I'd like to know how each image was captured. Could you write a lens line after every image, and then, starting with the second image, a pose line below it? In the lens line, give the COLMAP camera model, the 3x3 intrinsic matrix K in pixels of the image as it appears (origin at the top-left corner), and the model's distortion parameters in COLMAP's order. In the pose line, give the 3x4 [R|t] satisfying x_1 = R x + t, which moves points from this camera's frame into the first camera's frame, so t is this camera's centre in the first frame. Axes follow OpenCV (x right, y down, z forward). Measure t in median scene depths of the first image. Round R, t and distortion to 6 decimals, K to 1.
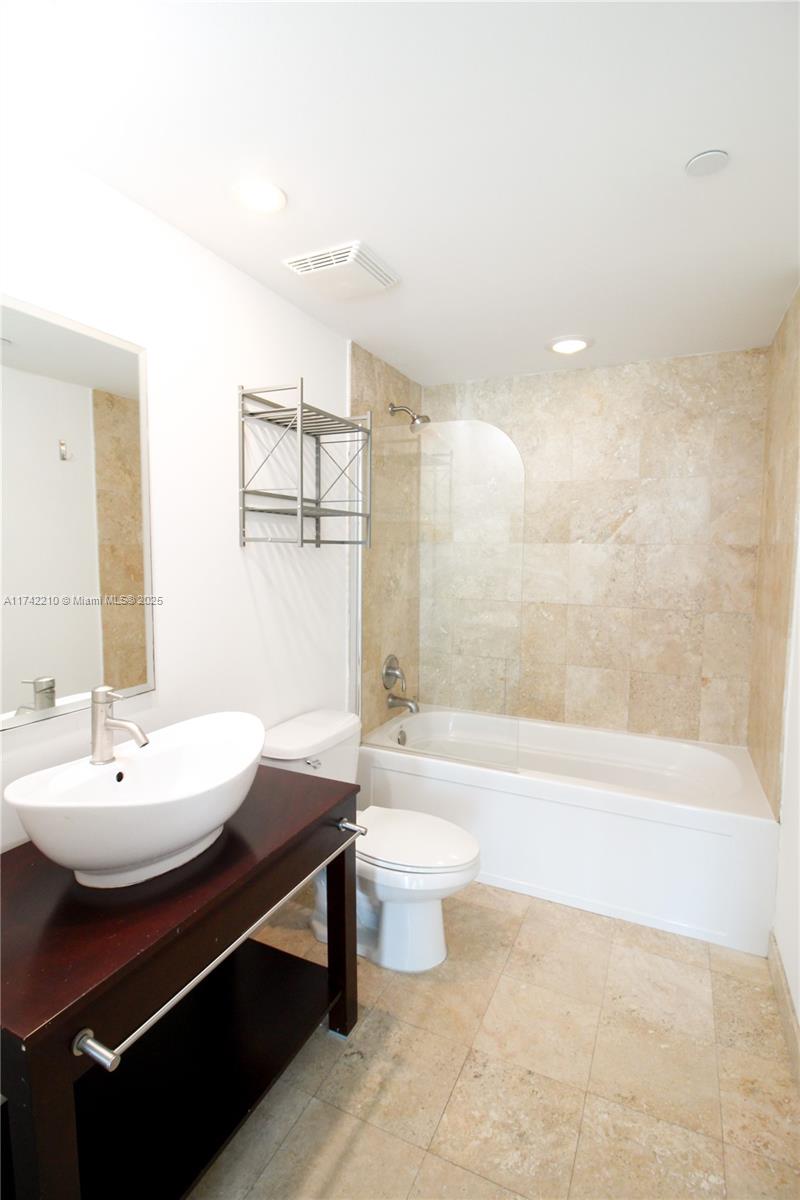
lens RADIAL K [[591.8, 0, 400.0], [0, 591.8, 600.0], [0, 0, 1]] dist [-0.001935, -0.000524]
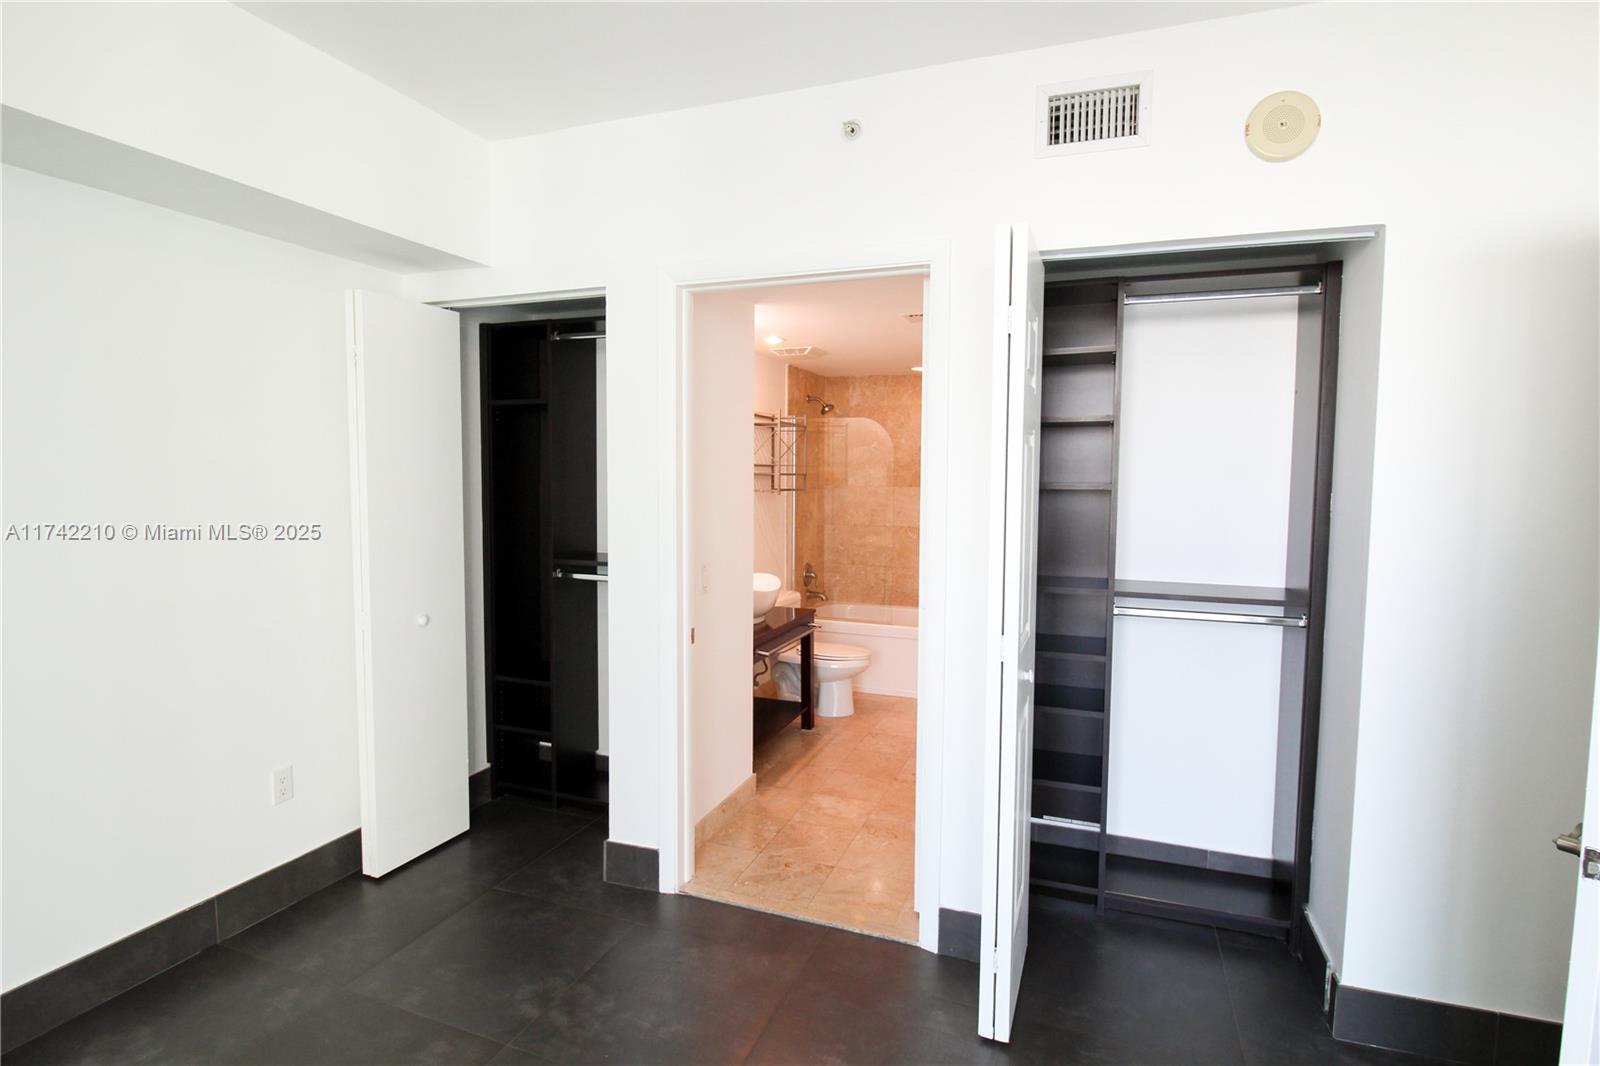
lens RADIAL K [[849.3, 0, 800.0], [0, 849.3, 533.0], [0, 0, 1]] dist [0.000105, -0.000021]
pose [[0.997081, -0.006394, 0.076082, -0.193825], [0.007653, 0.999838, -0.016262, 0.051623], [-0.075966, 0.016797, 0.996969, -1.103060]]
